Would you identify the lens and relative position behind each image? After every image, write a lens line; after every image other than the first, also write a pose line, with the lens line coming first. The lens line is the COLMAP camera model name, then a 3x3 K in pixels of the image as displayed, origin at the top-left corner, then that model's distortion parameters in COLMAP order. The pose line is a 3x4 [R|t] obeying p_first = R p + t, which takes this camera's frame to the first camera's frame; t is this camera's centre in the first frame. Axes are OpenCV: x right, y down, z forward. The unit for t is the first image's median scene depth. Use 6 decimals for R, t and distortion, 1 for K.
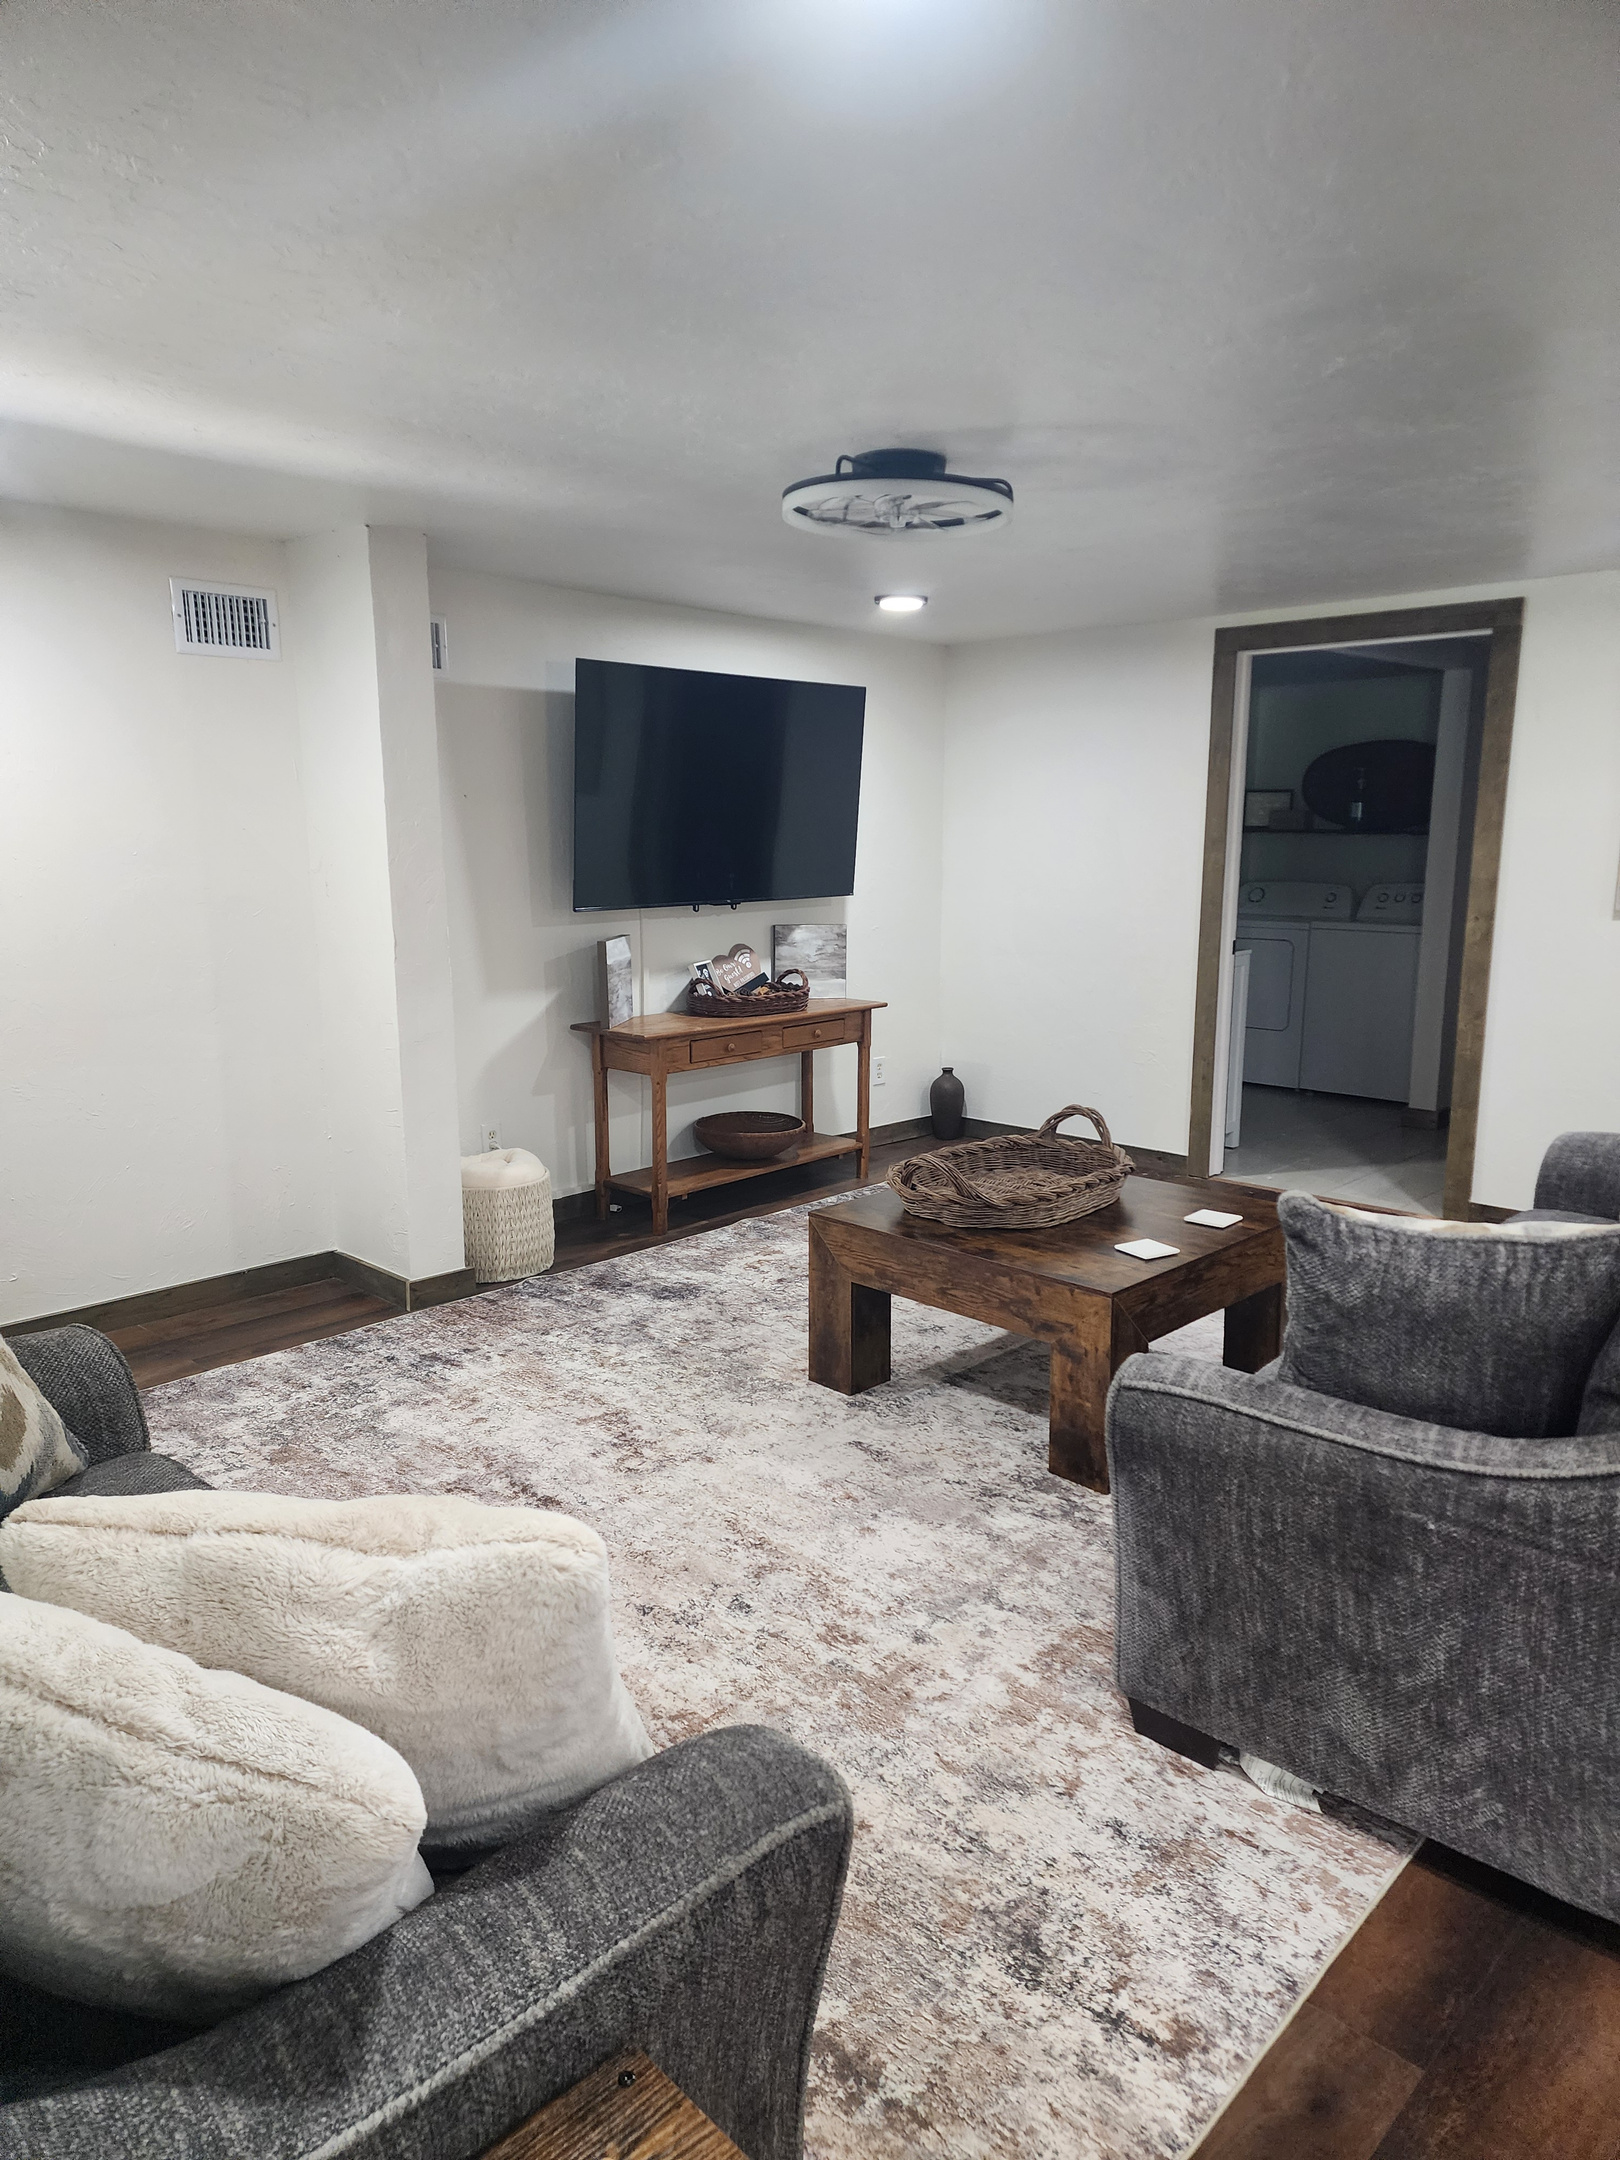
lens RADIAL K [[1440.0, 0, 810.5], [0, 1440.0, 1080.8], [0, 0, 1]] dist [0.006016, 0.002562]
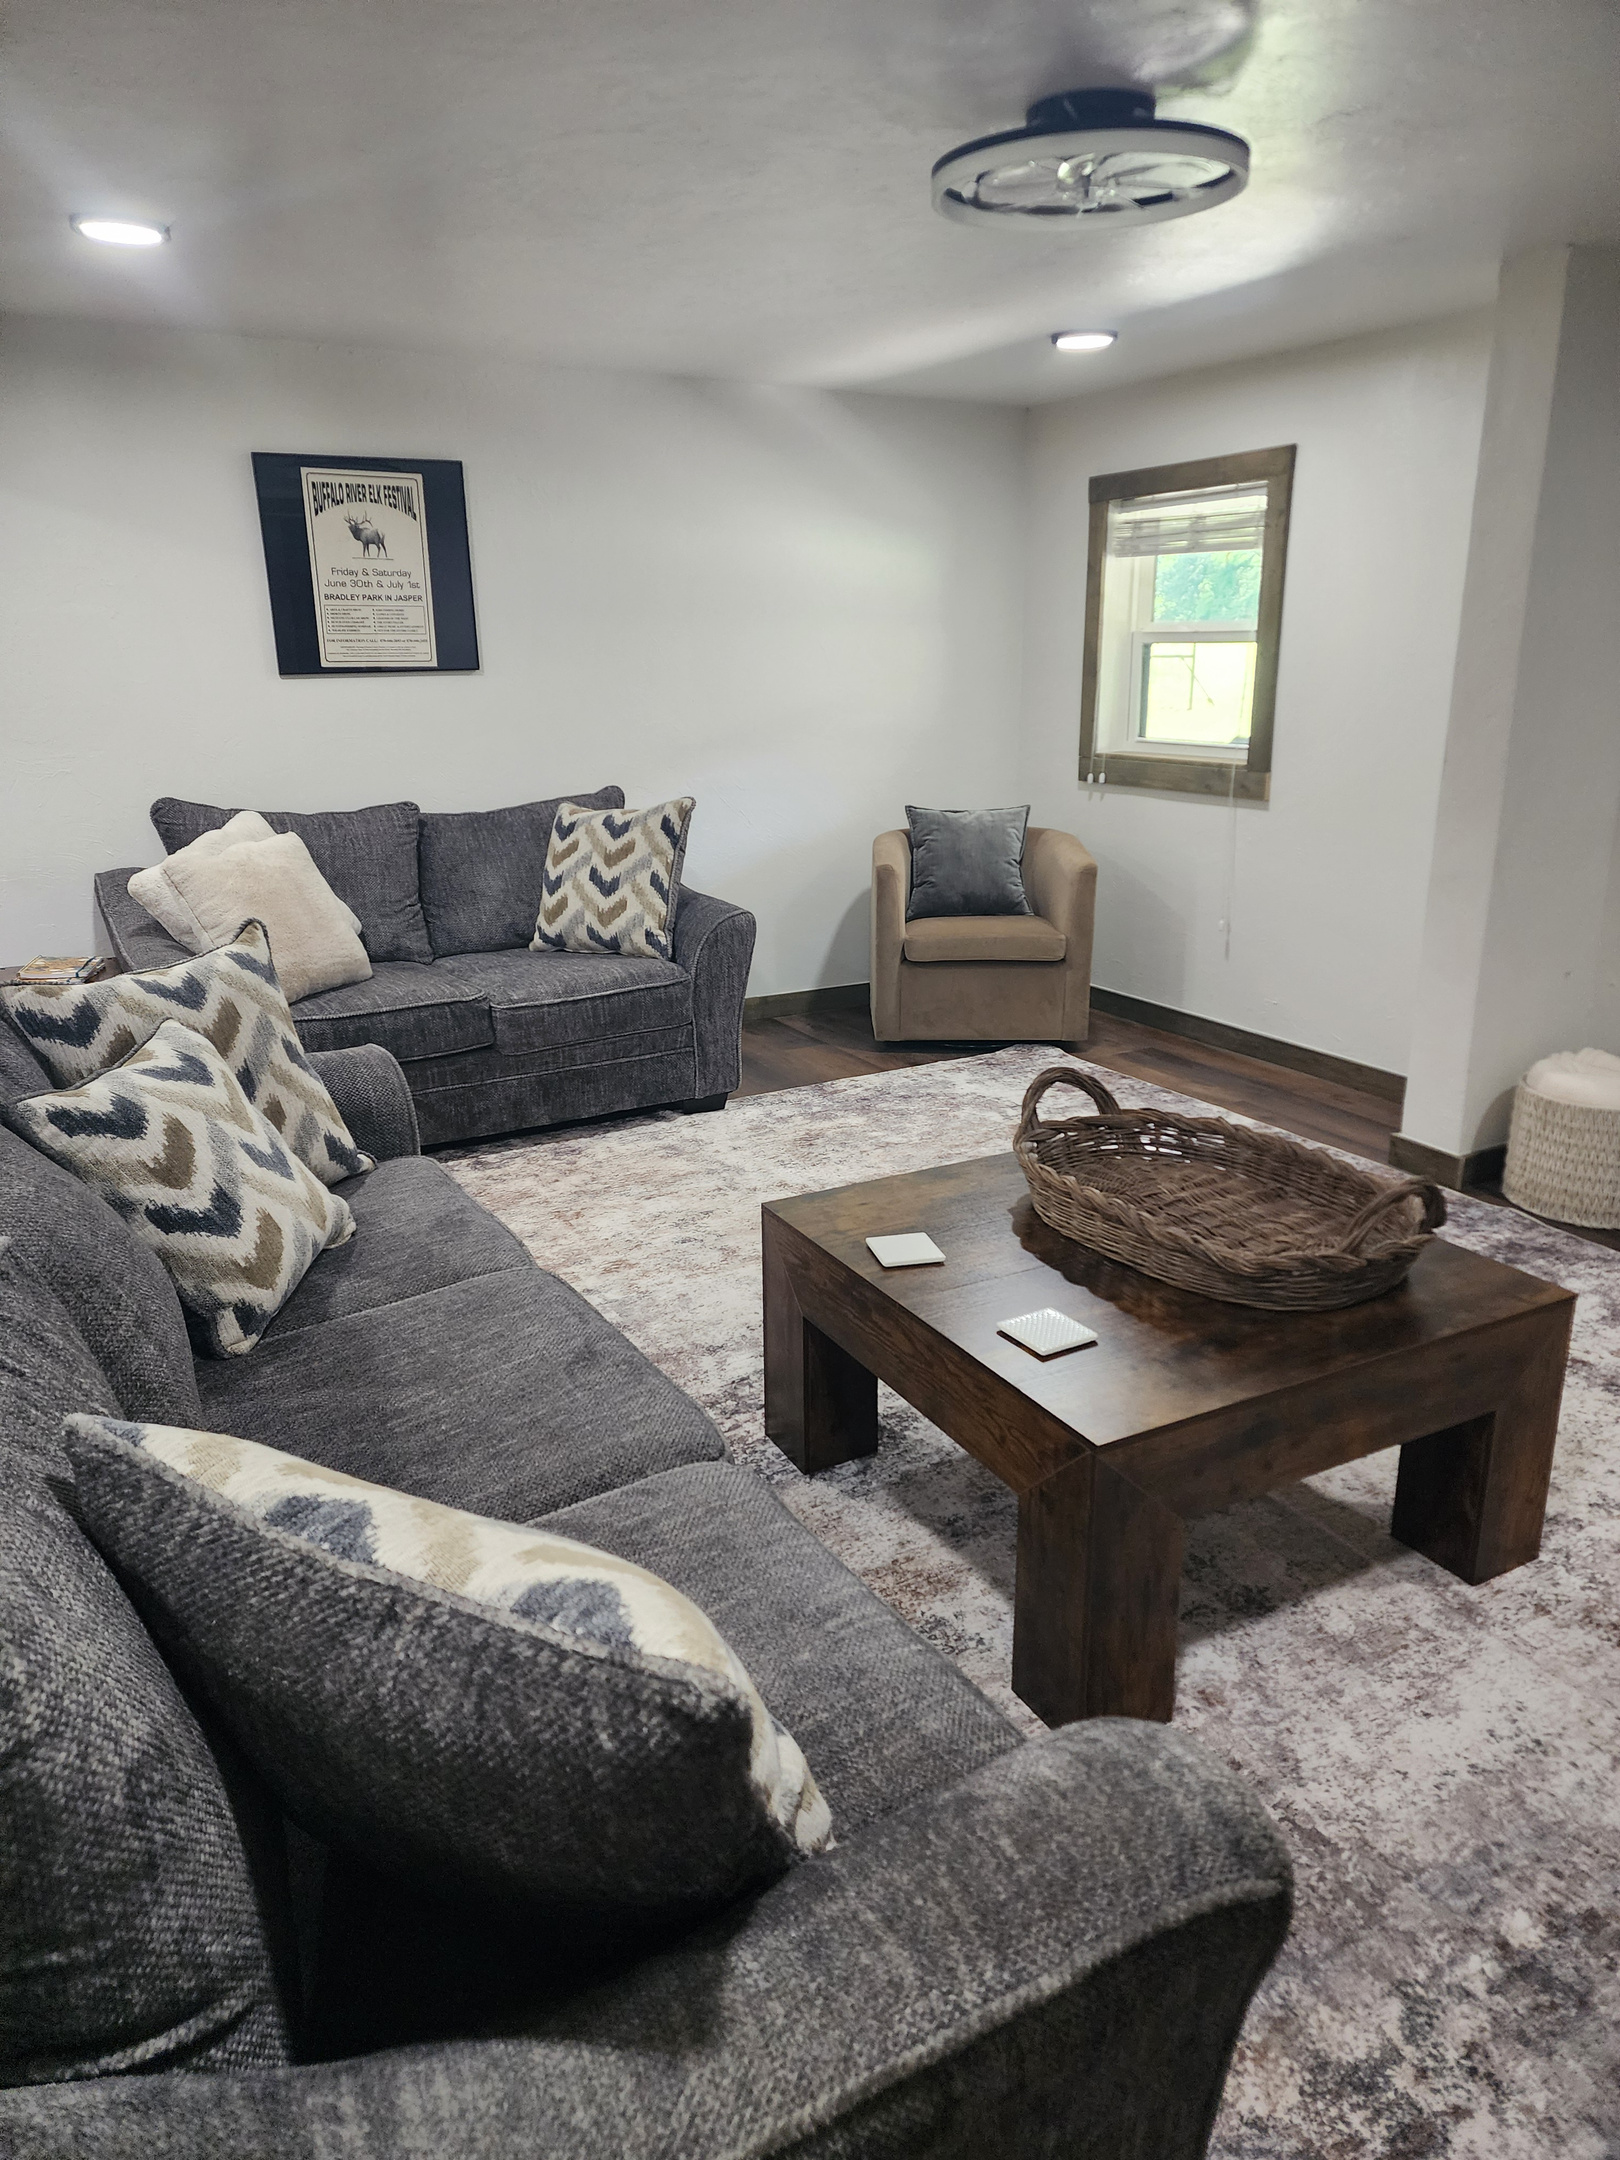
lens RADIAL K [[1440.0, 0, 810.2], [0, 1440.0, 1080.5], [0, 0, 1]] dist [0.006016, 0.002562]
pose [[-0.297432, 0.280333, -0.912660, 1.103965], [-0.160681, 0.927589, 0.337284, -0.236459], [0.941125, 0.246966, -0.230851, 1.414198]]
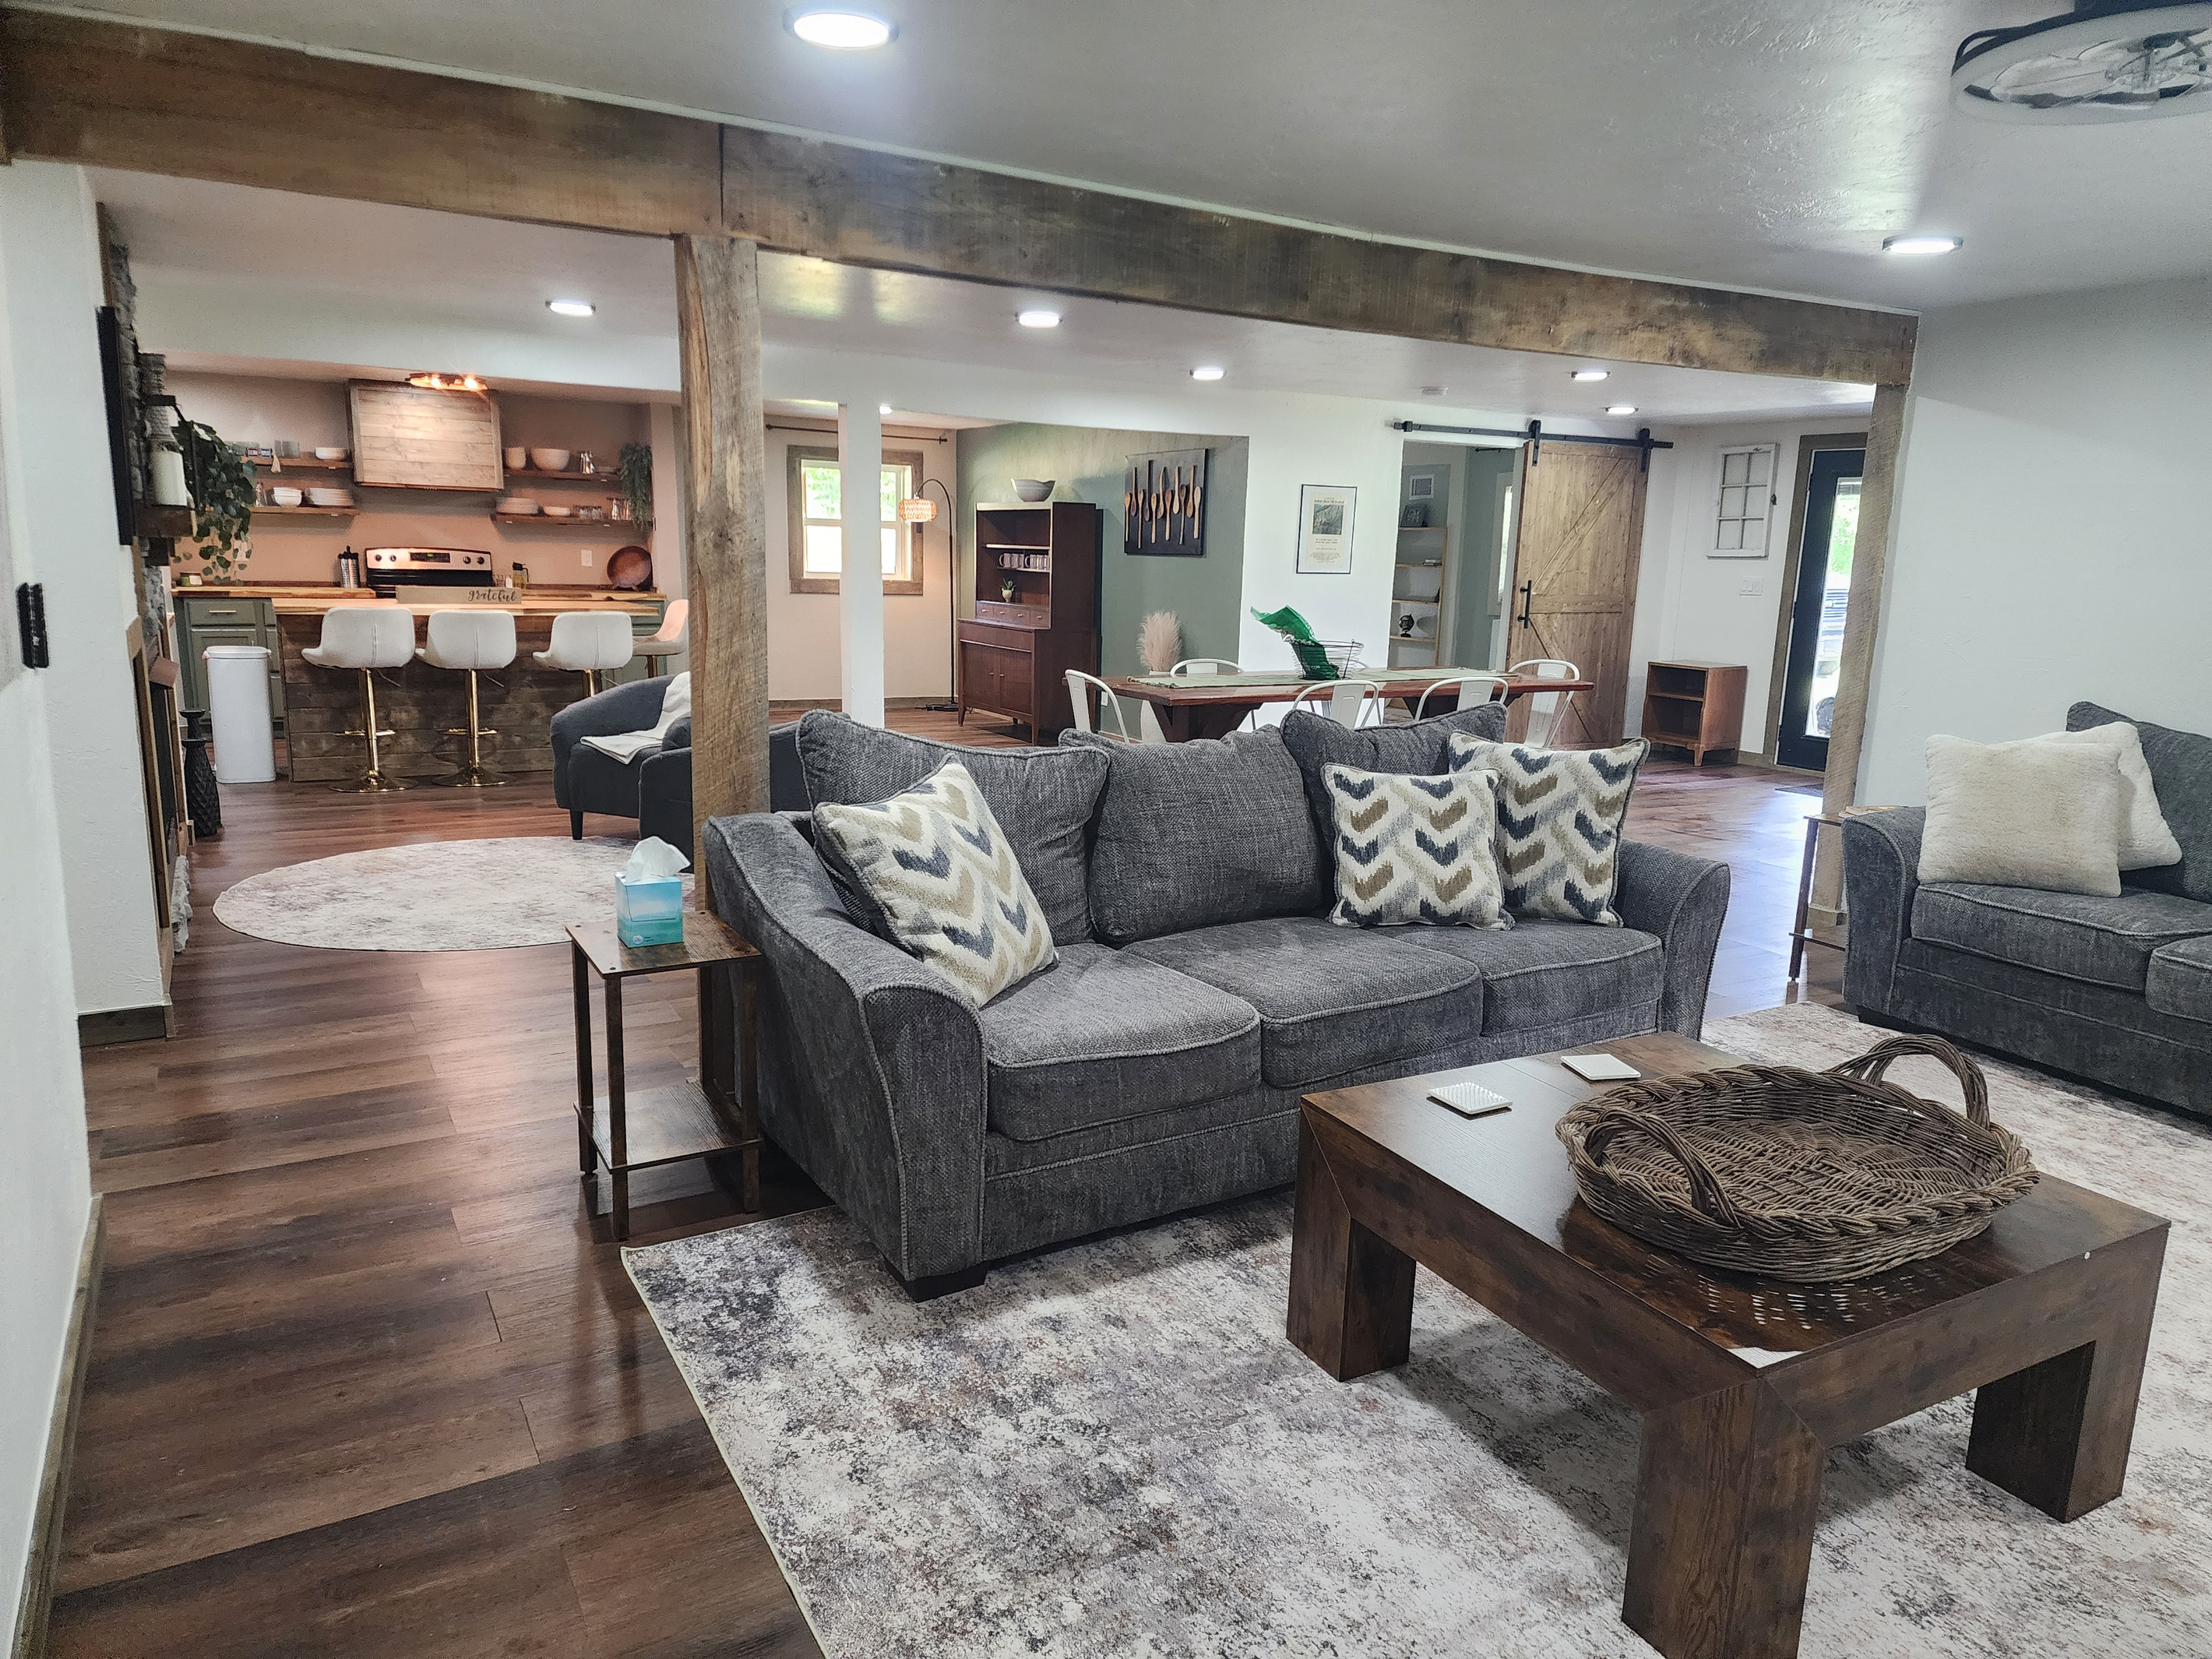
lens RADIAL K [[1474.7, 0, 1103.7], [0, 1474.7, 829.6], [0, 0, 1]] dist [0.006016, 0.002562]
pose [[-0.954495, -0.090967, 0.284013, 0.382887], [0.019301, 0.931503, 0.363221, -0.397336], [-0.297600, 0.352175, -0.887360, 2.258189]]
